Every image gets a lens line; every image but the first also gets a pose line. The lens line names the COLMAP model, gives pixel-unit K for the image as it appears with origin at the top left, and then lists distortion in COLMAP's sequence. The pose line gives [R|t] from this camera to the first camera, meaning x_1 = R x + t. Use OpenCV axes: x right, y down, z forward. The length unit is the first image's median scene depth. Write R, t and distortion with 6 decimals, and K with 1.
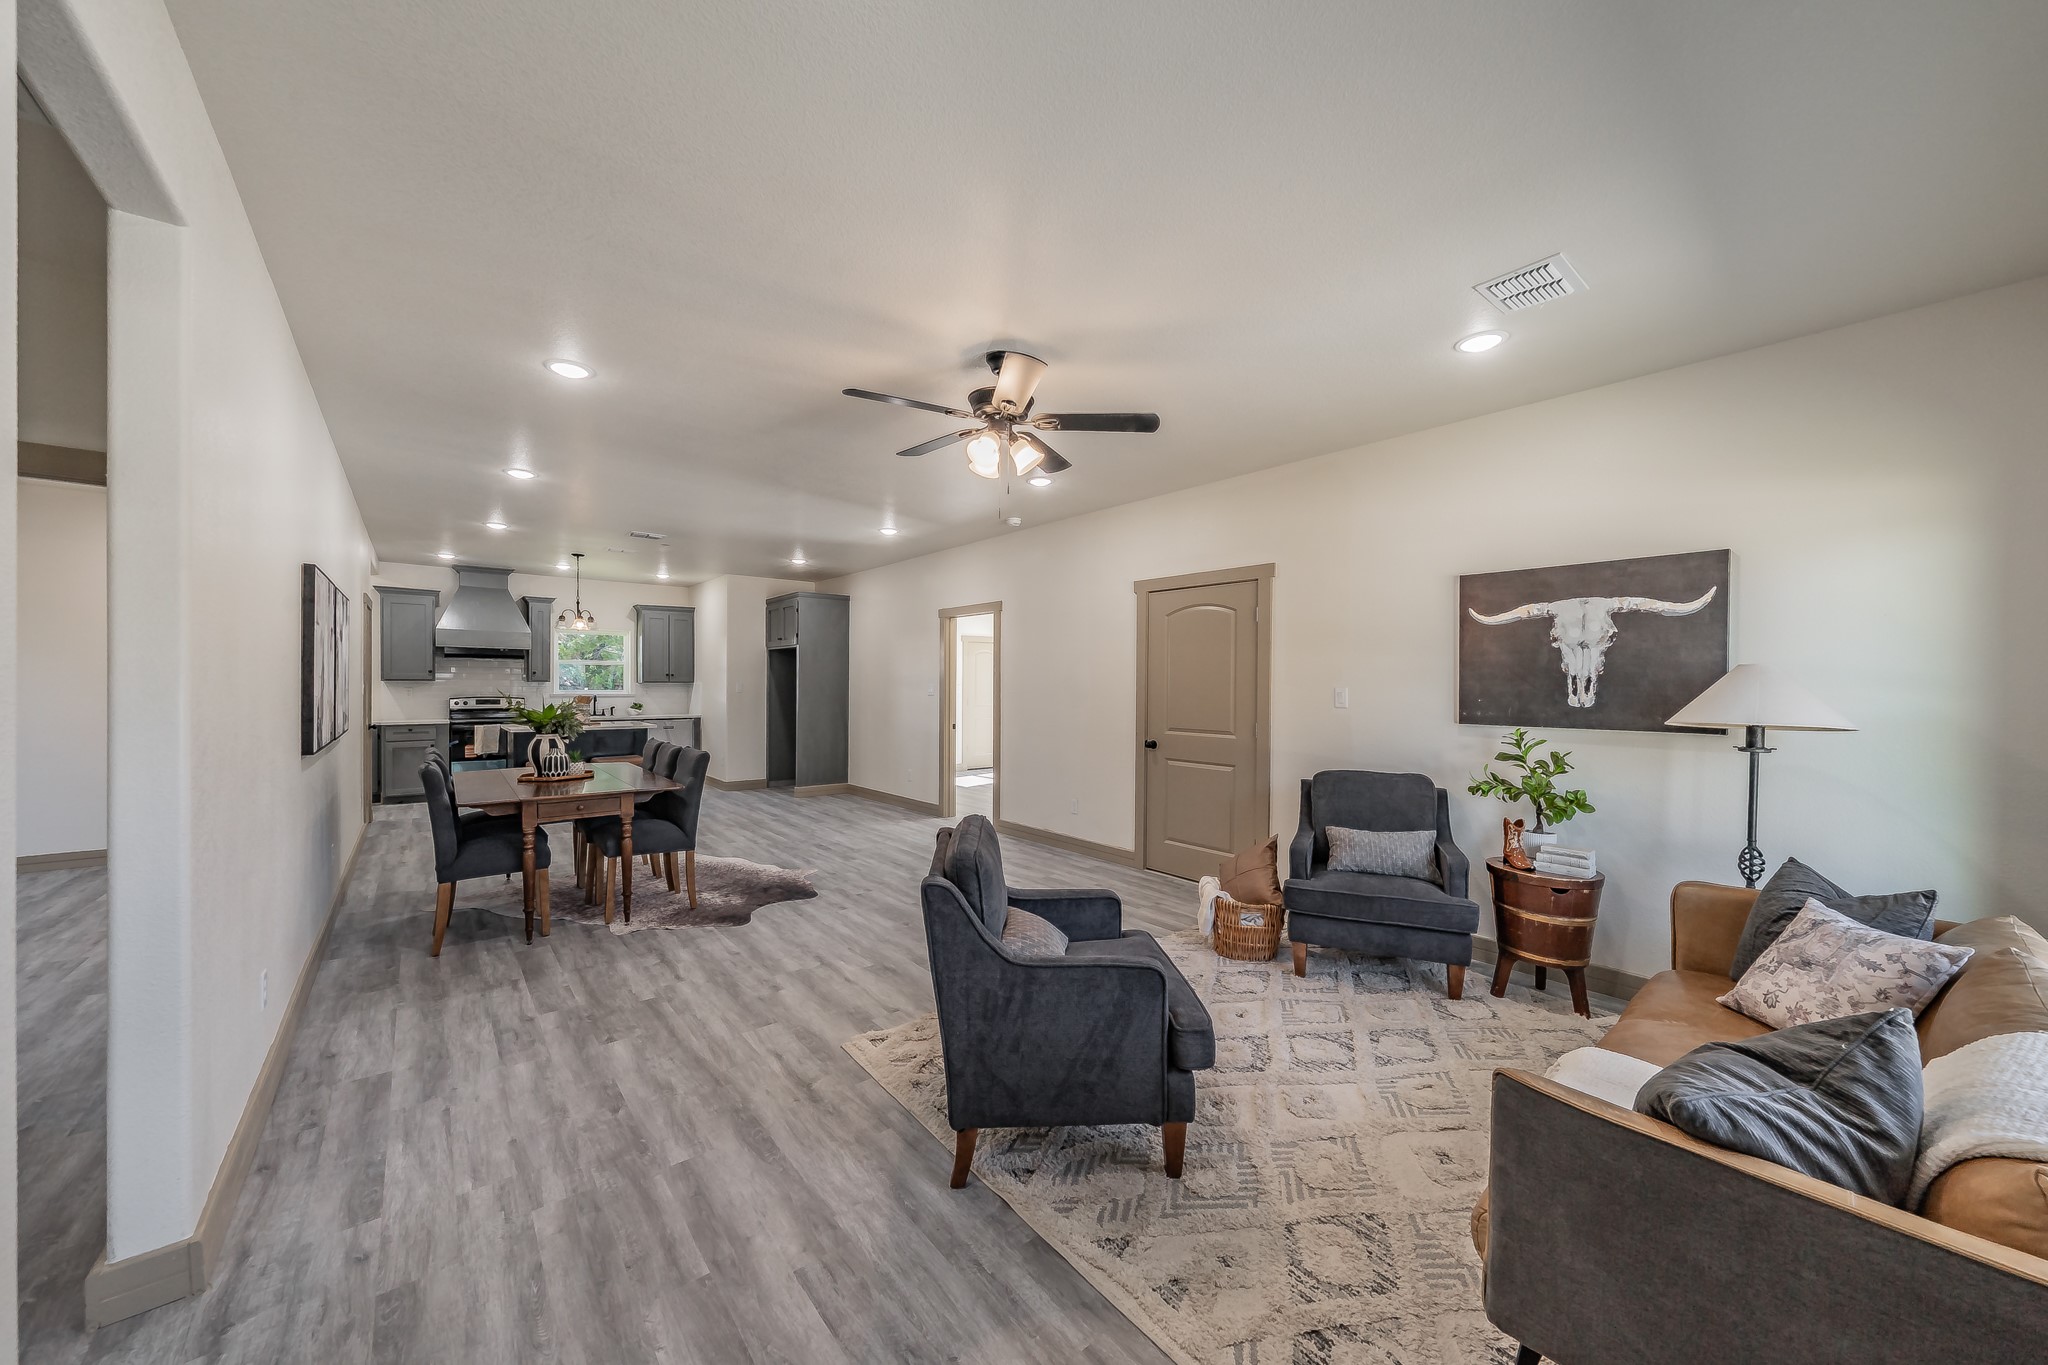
lens RADIAL K [[766.9, 0, 1025.1], [0, 766.9, 680.1], [0, 0, 1]] dist [0.000987, 0.000026]
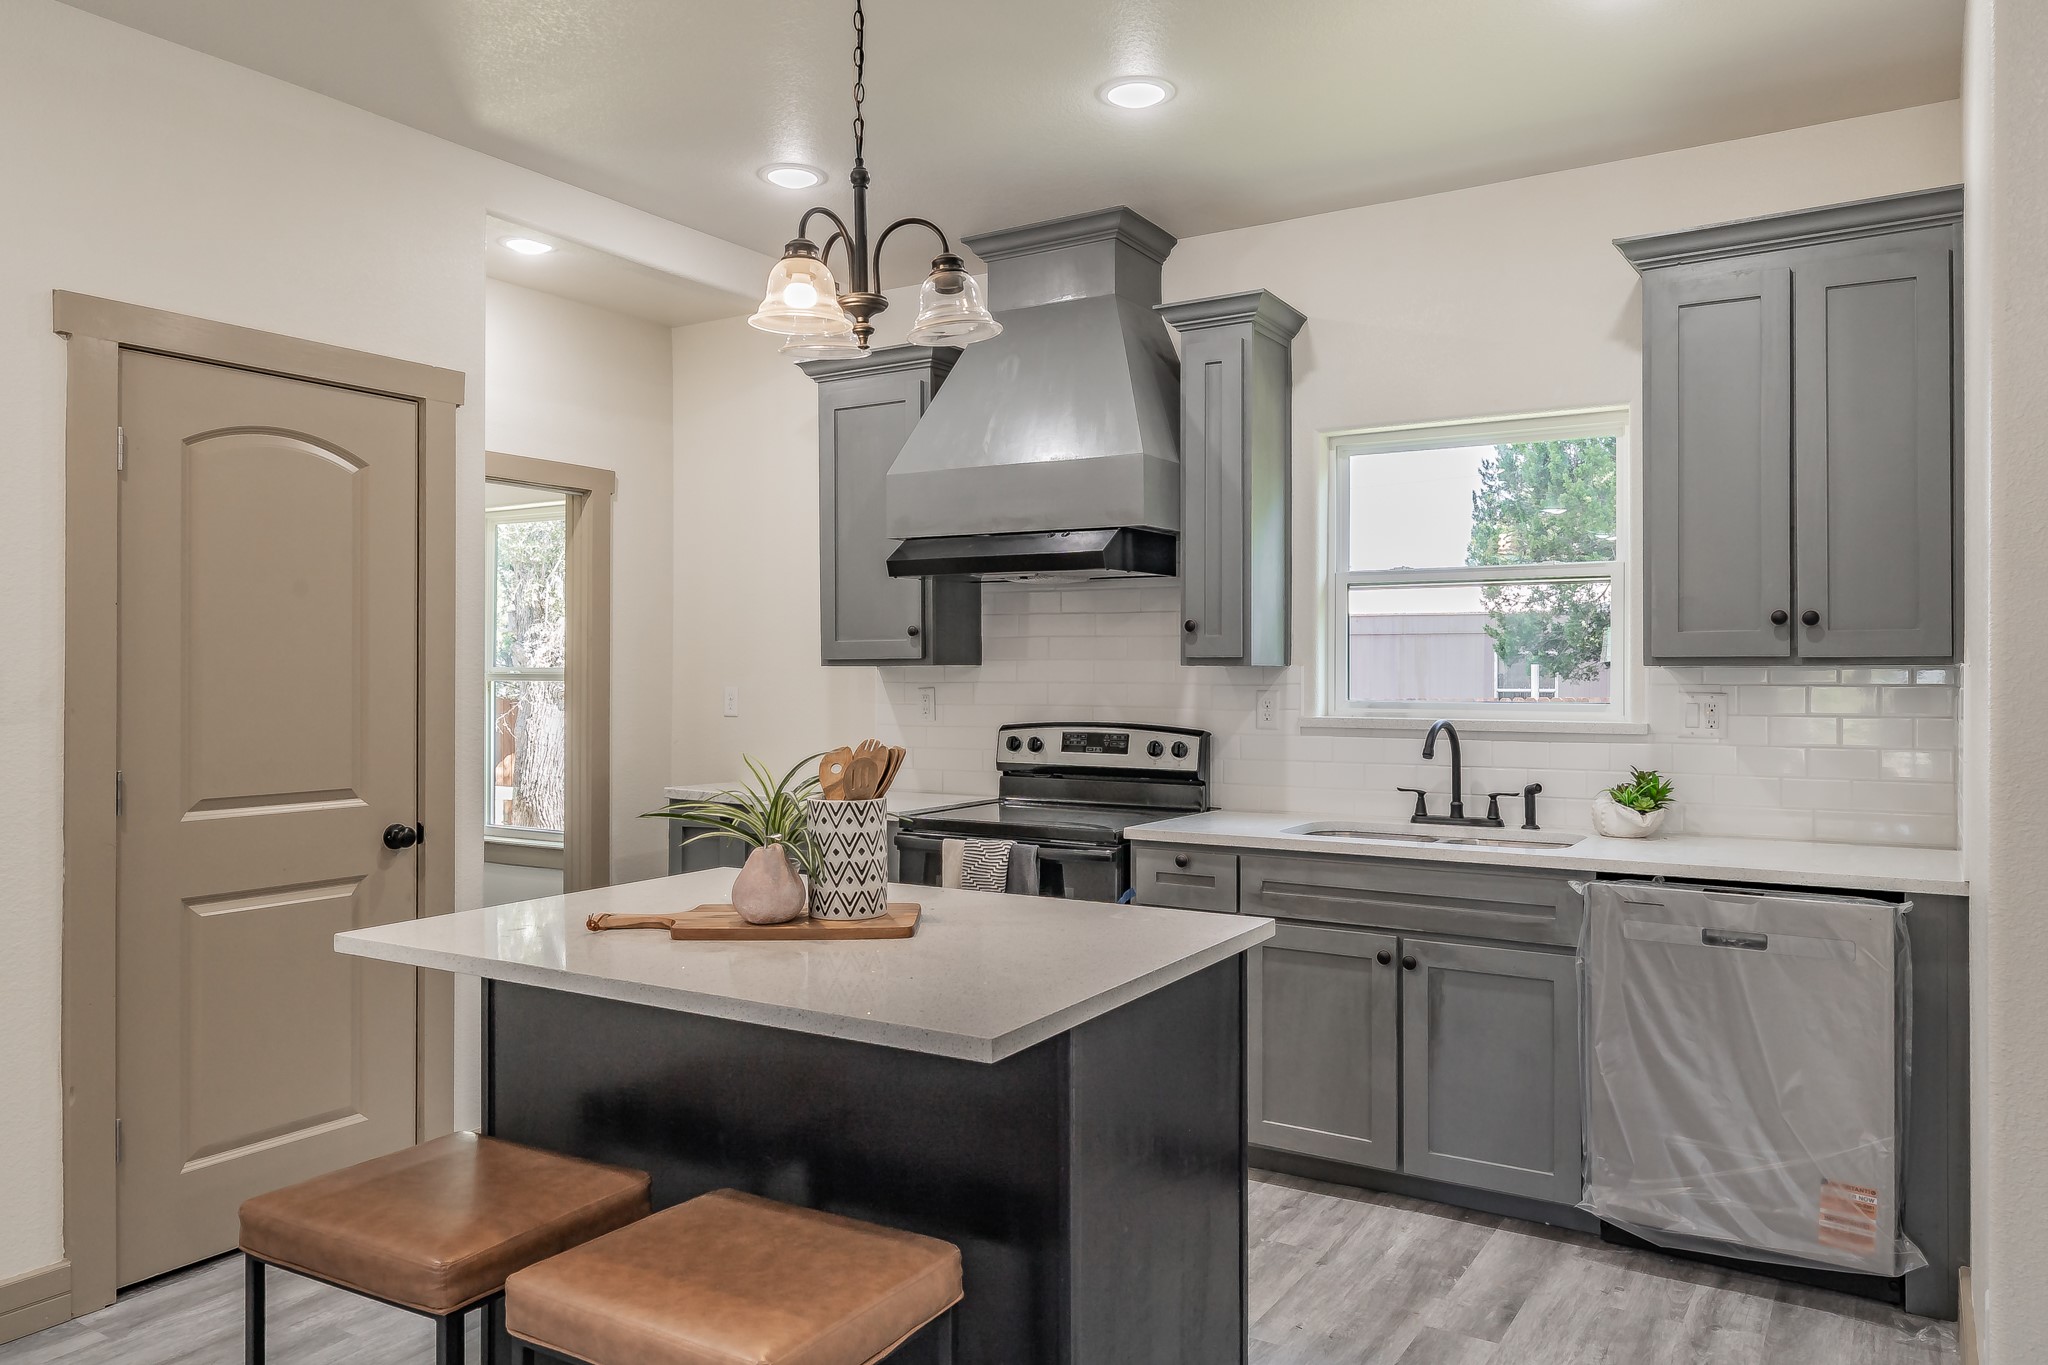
lens RADIAL K [[1434.9, 0, 1025.2], [0, 1434.9, 678.8], [0, 0, 1]] dist [0.000090, 0.000057]
pose [[0.338691, -0.002043, -0.940895, -0.227115], [0.002720, 0.999996, -0.001192, 0.006459], [0.940894, -0.002155, 0.338695, 0.739238]]
